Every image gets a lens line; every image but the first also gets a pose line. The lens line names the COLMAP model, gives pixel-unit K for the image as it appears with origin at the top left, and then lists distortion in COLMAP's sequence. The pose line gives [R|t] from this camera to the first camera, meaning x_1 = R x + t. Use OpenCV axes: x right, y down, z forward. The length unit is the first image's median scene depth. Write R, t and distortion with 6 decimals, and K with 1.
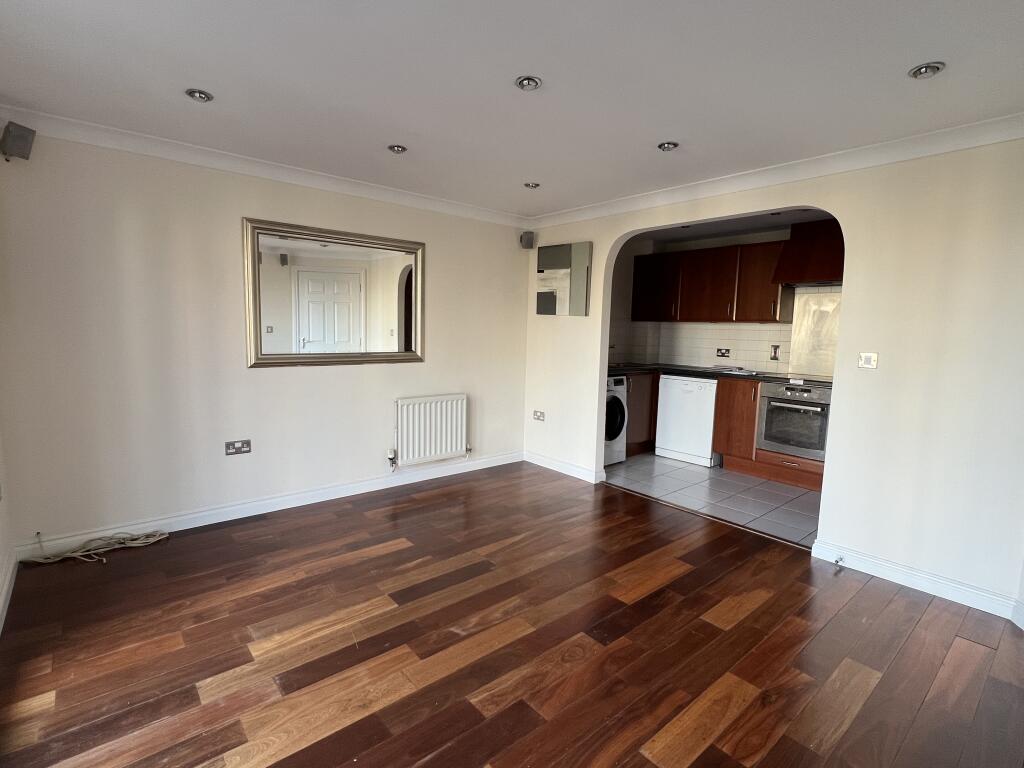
lens RADIAL K [[503.9, 0, 508.9], [0, 503.9, 381.6], [0, 0, 1]] dist [0.002058, 0.000366]
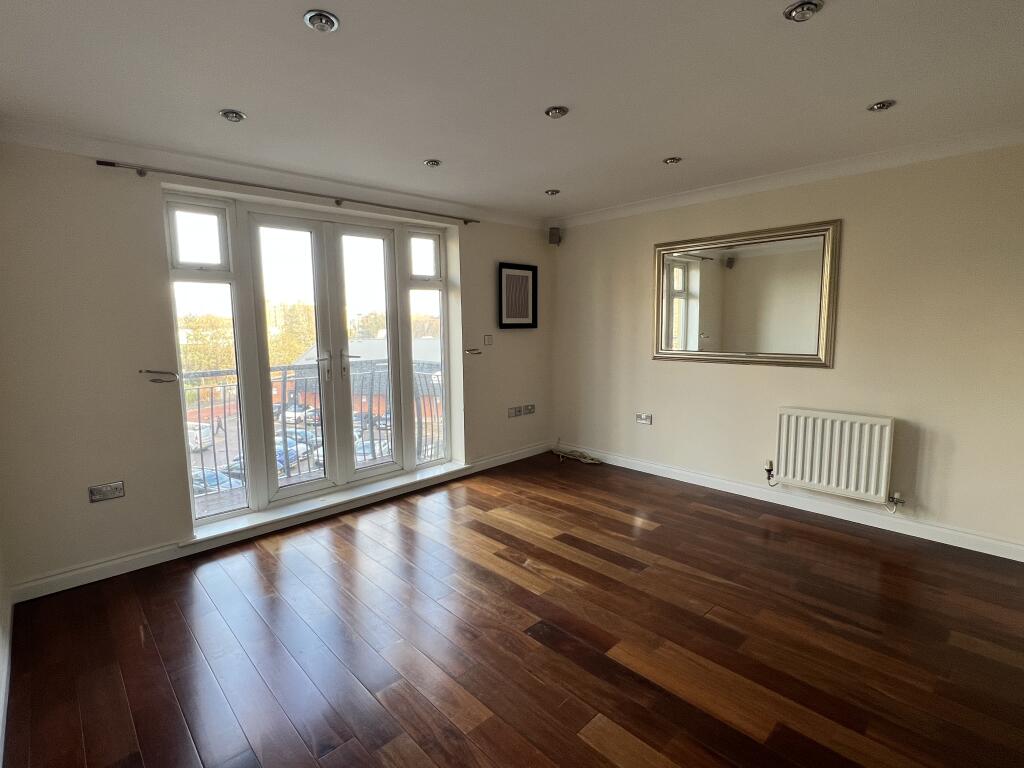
lens RADIAL K [[503.9, 0, 508.9], [0, 503.9, 381.6], [0, 0, 1]] dist [0.002058, 0.000366]
pose [[0.053836, 0.096189, -0.993906, 0.862053], [-0.092830, 0.991521, 0.090930, -0.061945], [0.994225, 0.087369, 0.062309, 0.626599]]
